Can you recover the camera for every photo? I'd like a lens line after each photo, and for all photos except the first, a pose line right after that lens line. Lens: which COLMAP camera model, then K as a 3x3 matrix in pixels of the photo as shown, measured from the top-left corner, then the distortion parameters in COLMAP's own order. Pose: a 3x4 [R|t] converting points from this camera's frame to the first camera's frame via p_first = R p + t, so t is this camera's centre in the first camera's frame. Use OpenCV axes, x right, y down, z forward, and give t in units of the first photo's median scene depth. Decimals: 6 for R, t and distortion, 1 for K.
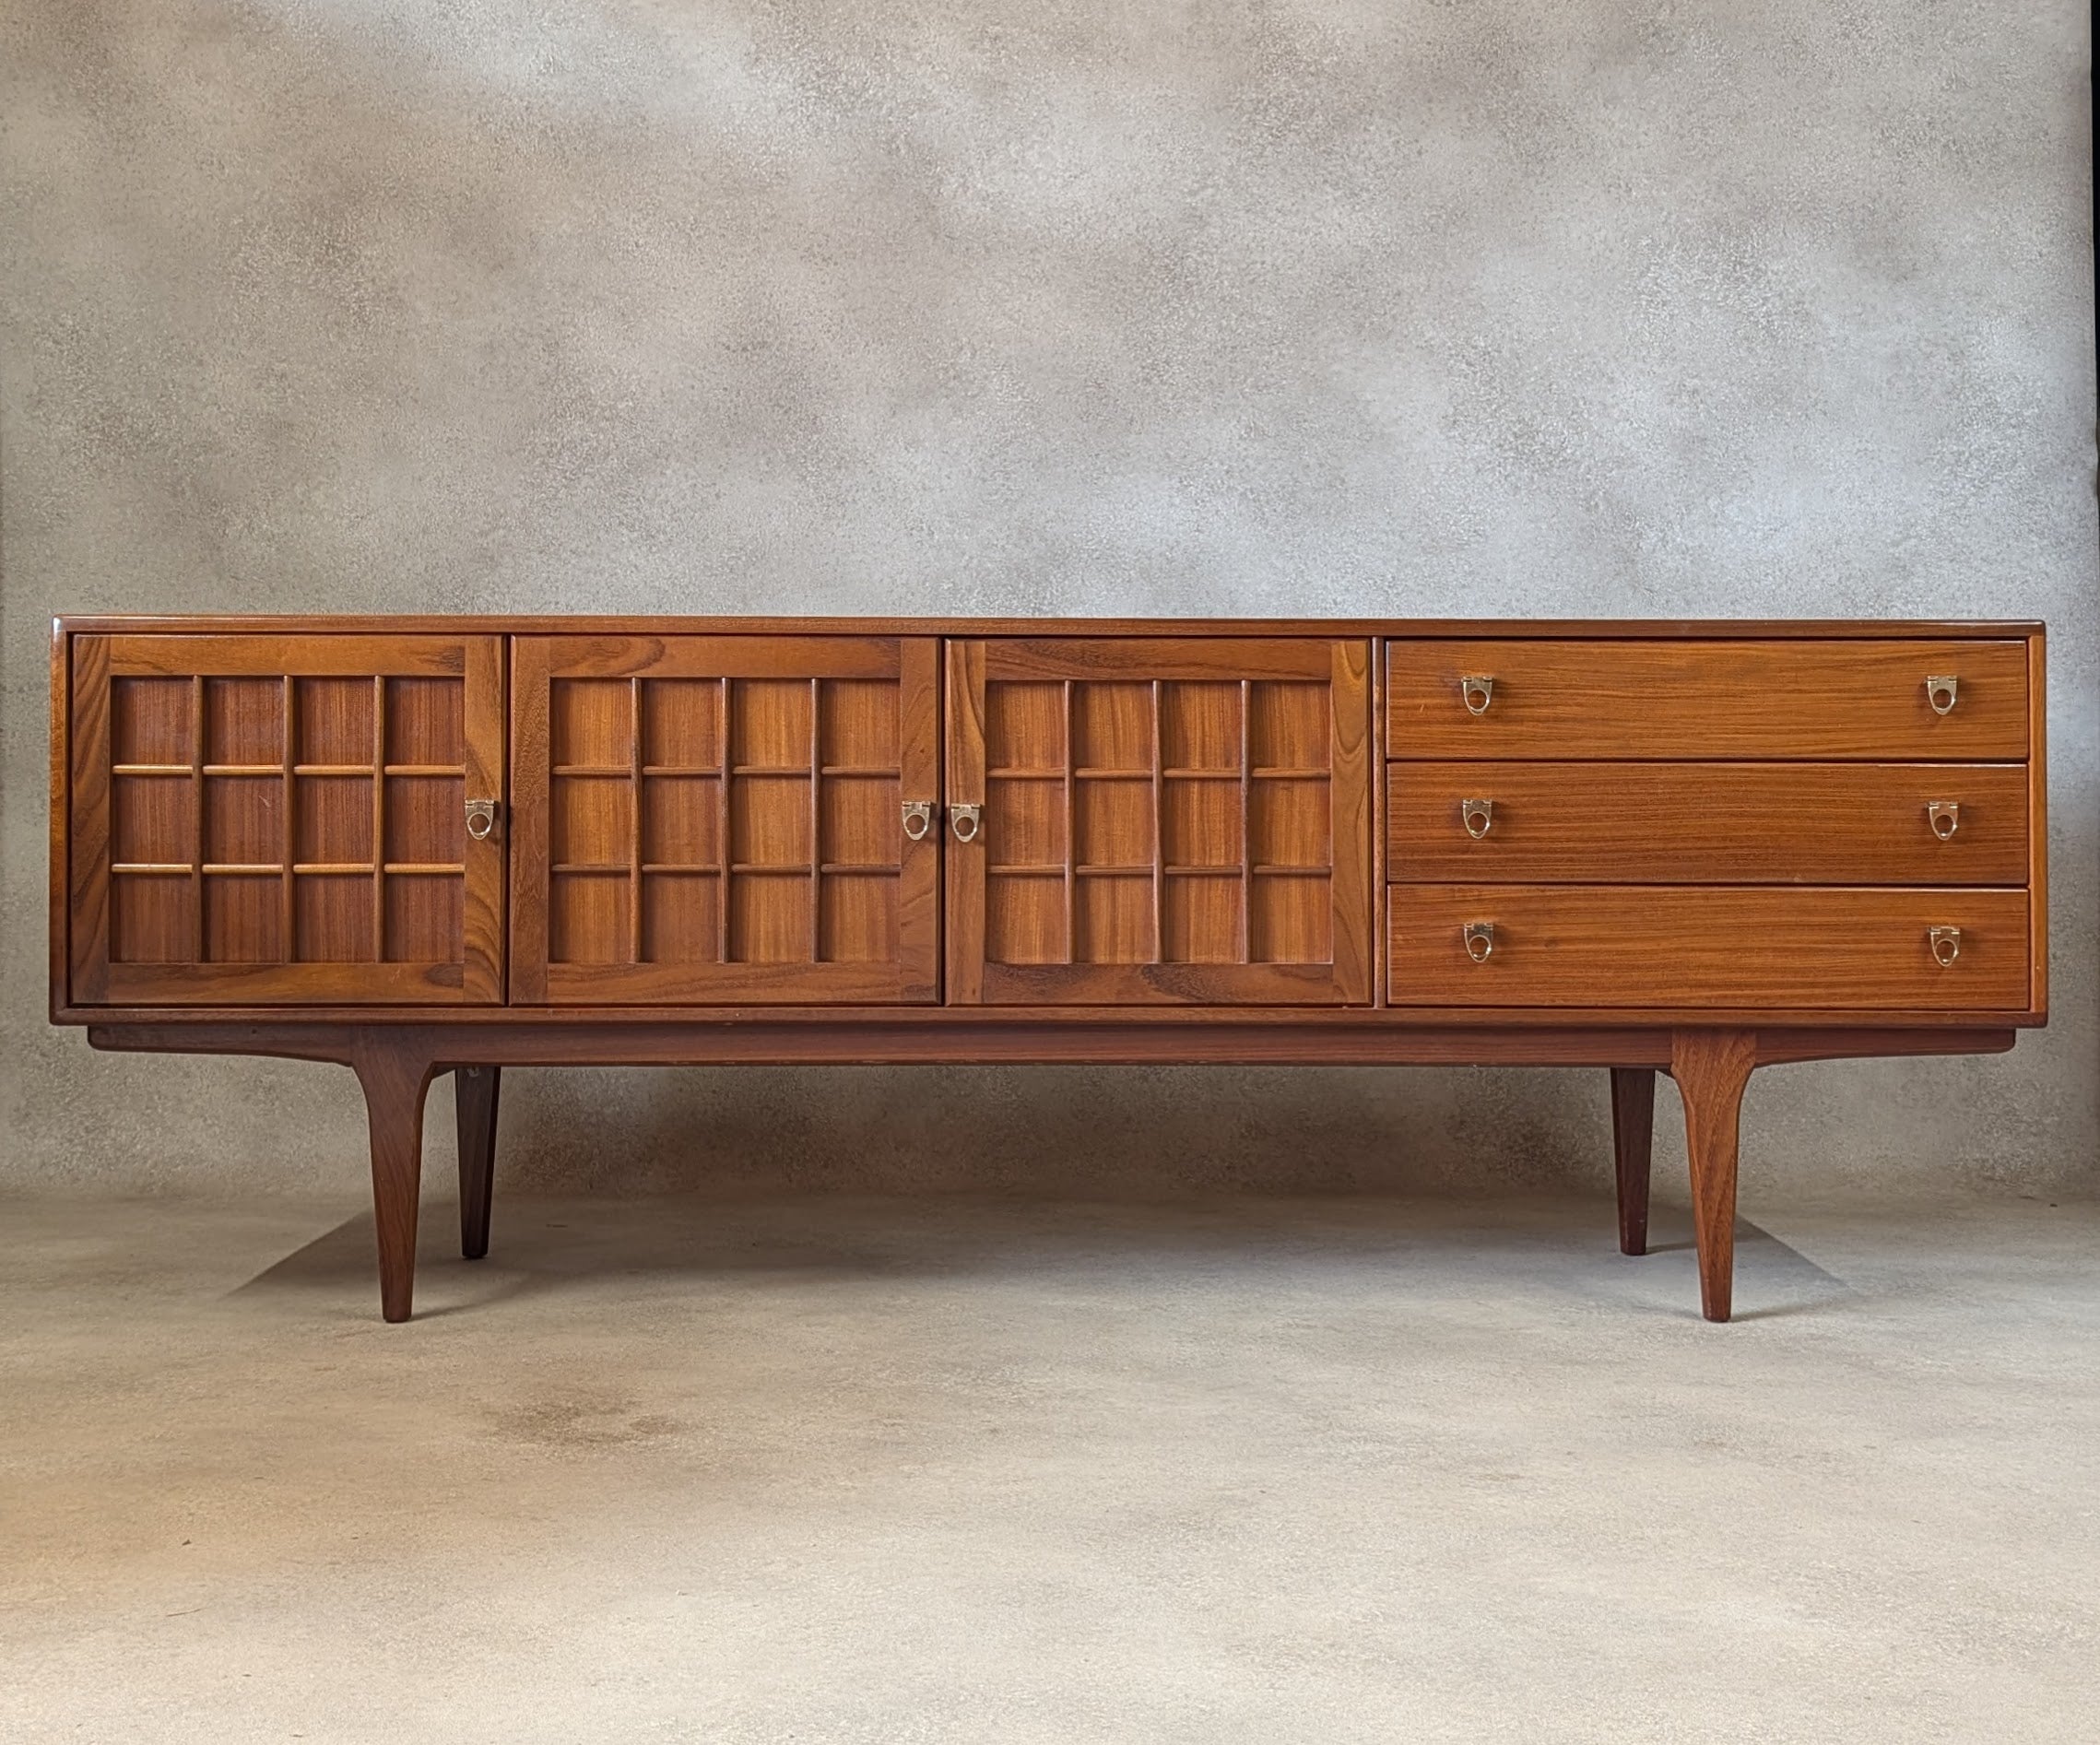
lens RADIAL K [[2682.1, 0, 1093.9], [0, 2682.1, 733.2], [0, 0, 1]] dist [0.181664, -0.595961]
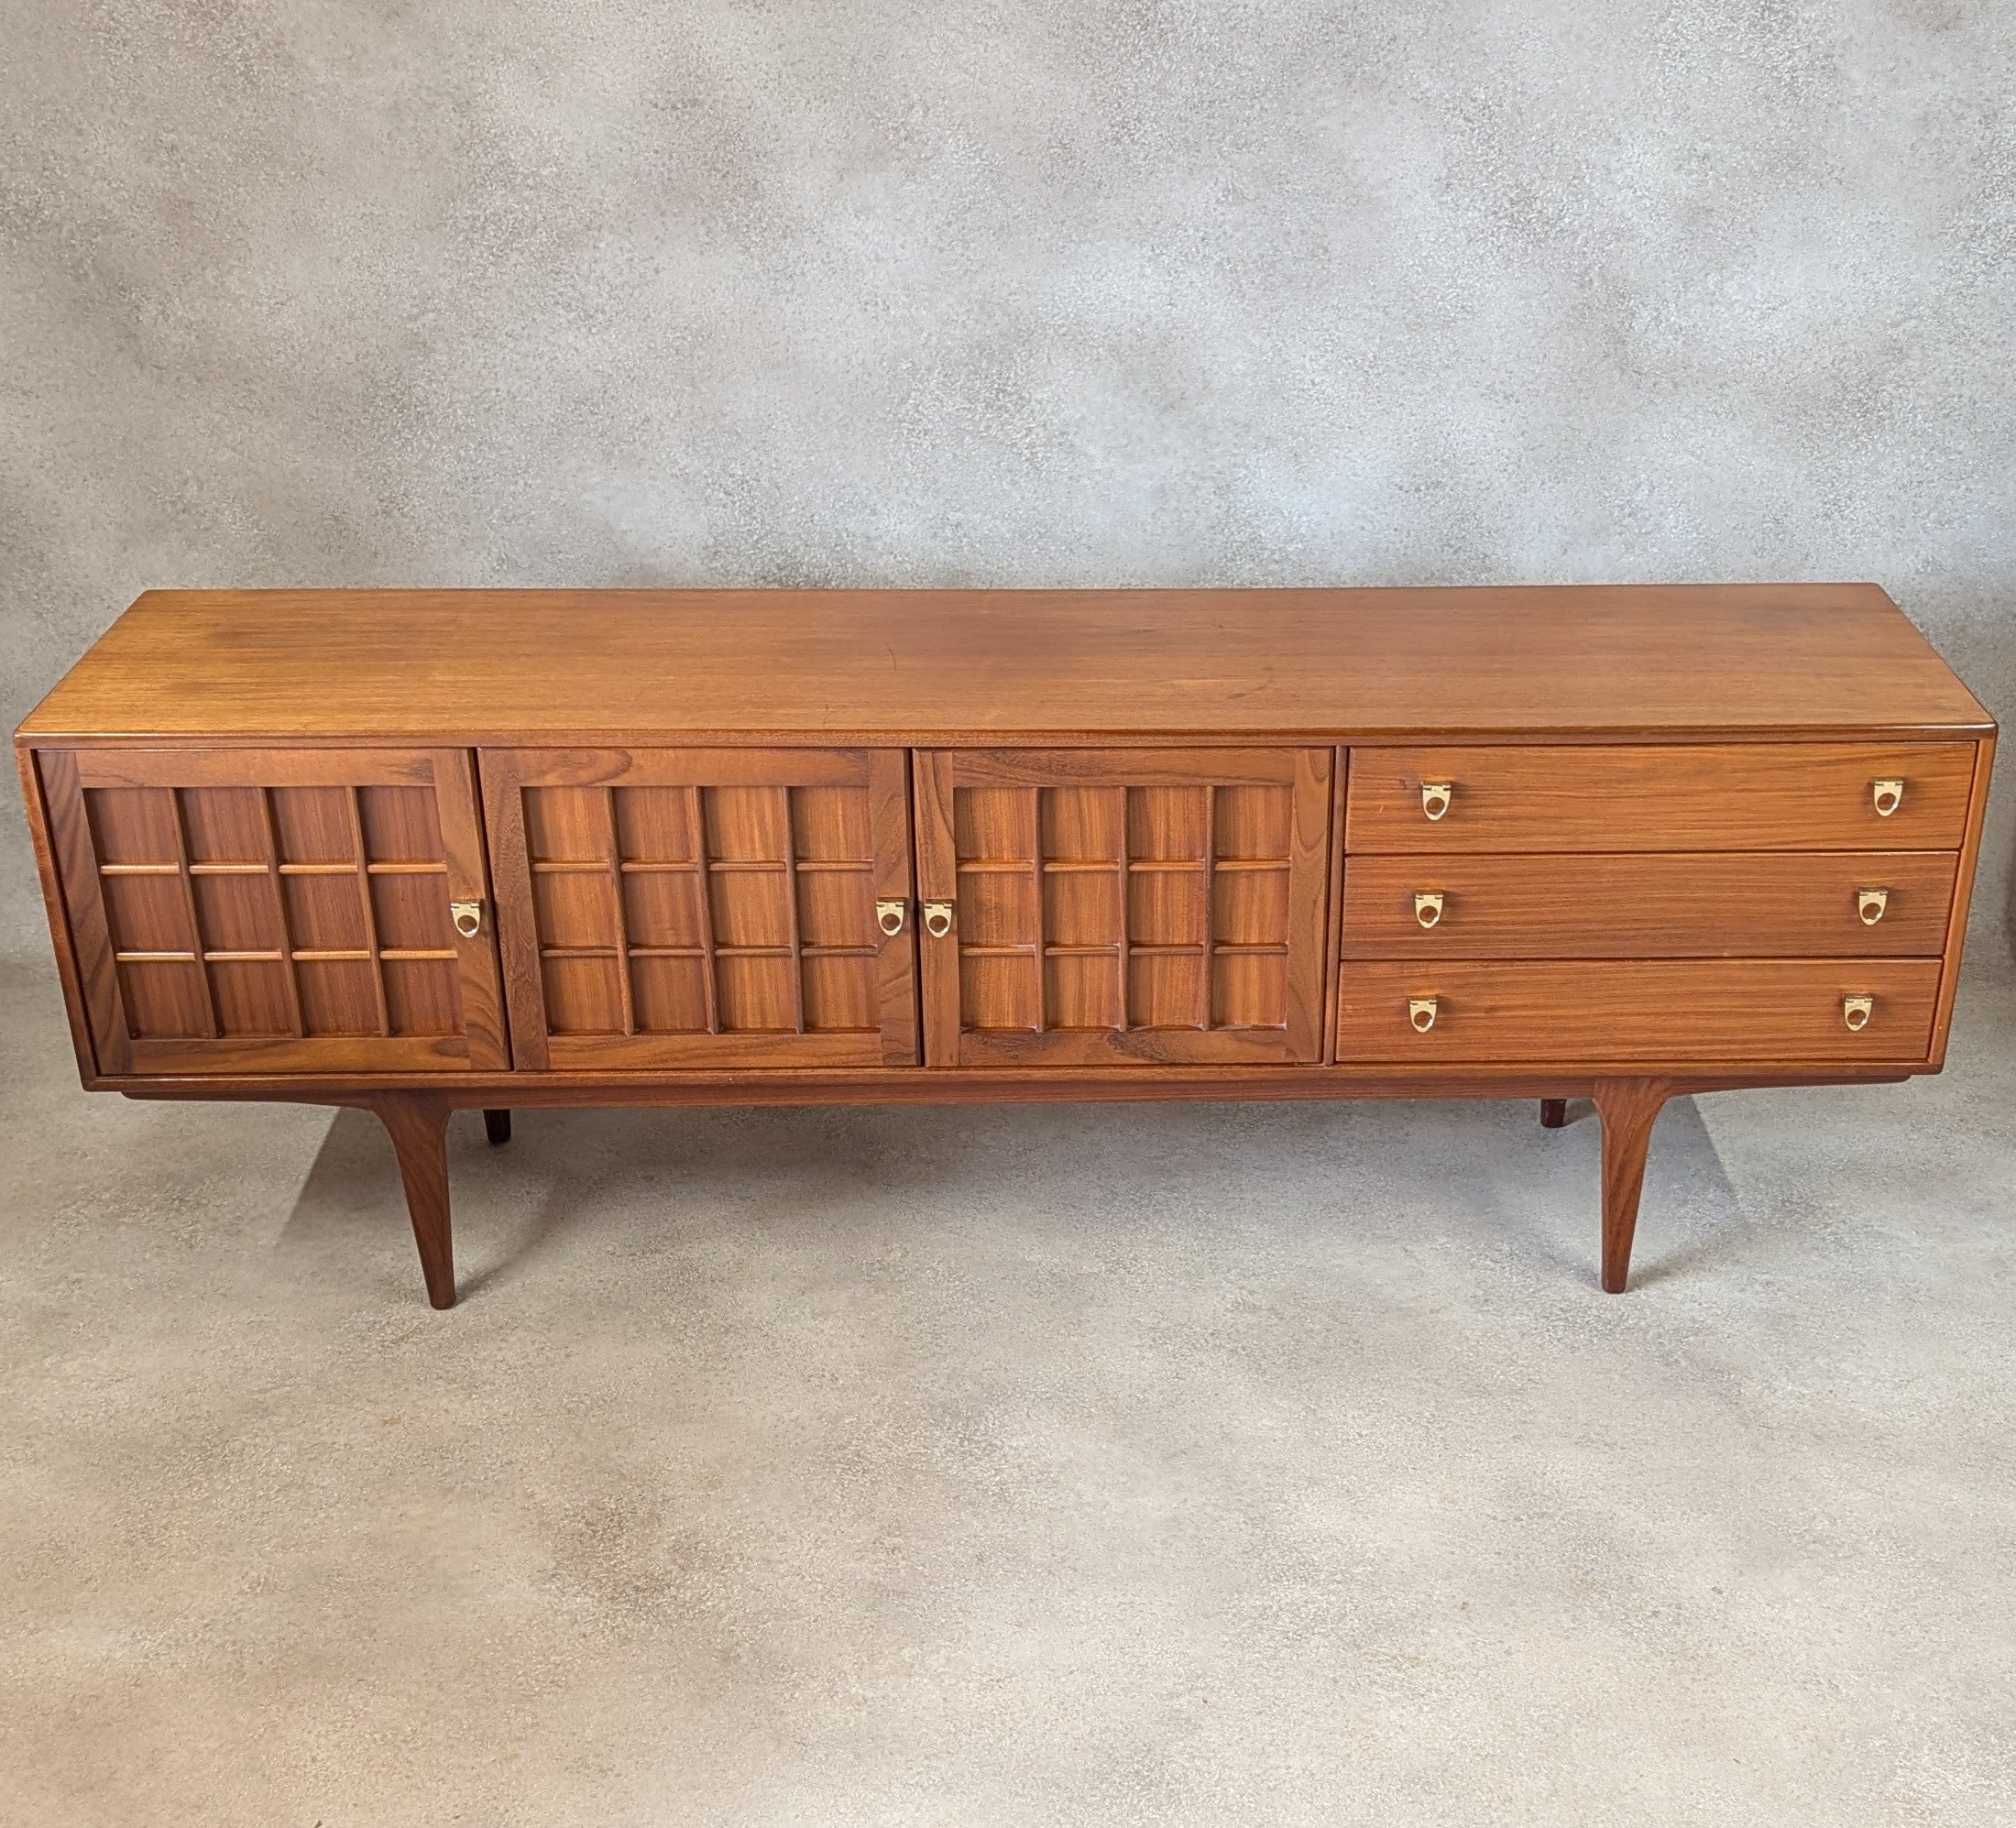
lens RADIAL K [[2652.6, 0, 1136.6], [0, 2652.6, 1011.4], [0, 0, 1]] dist [0.182940, -0.596380]
pose [[0.999703, -0.006201, 0.023564, 0.004421], [-0.005631, 0.882090, 0.471047, -0.416427], [-0.023706, -0.471039, 0.881794, 0.073285]]
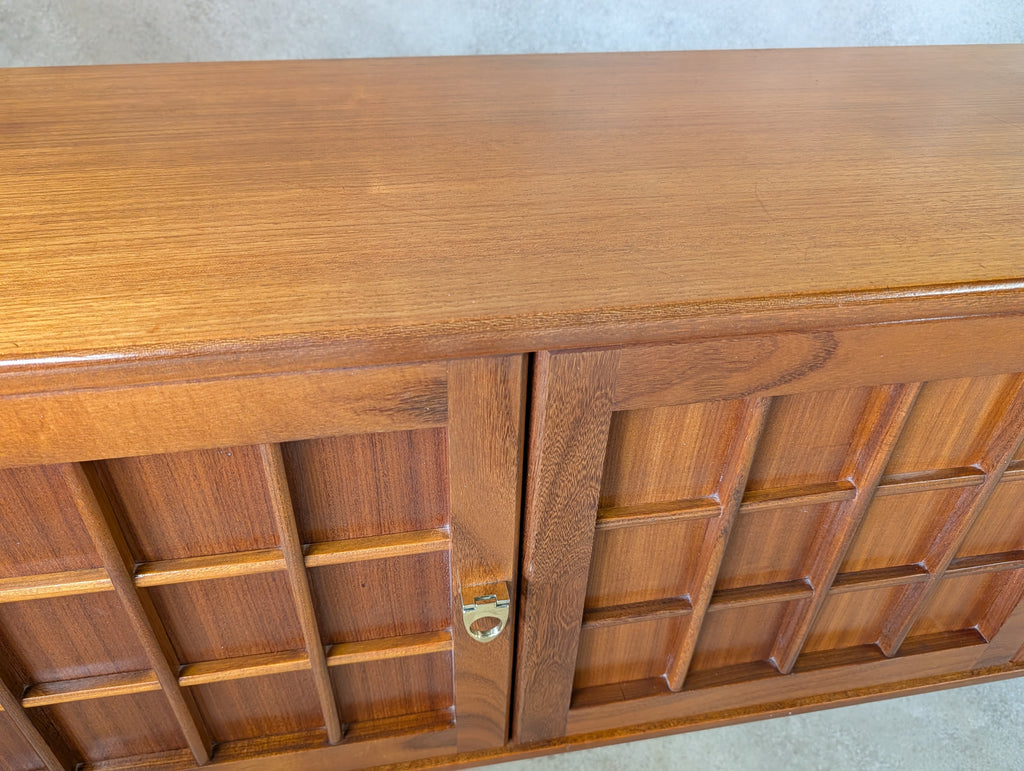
lens RADIAL K [[760.2, 0, 512.0], [0, 760.2, 385.5], [0, 0, 1]] dist [-0.004596, -0.001220]
pose [[0.985444, -0.084032, 0.147782, -0.239290], [-0.026191, 0.783869, 0.620374, -0.111769], [-0.167973, -0.615214, 0.770258, 0.891710]]
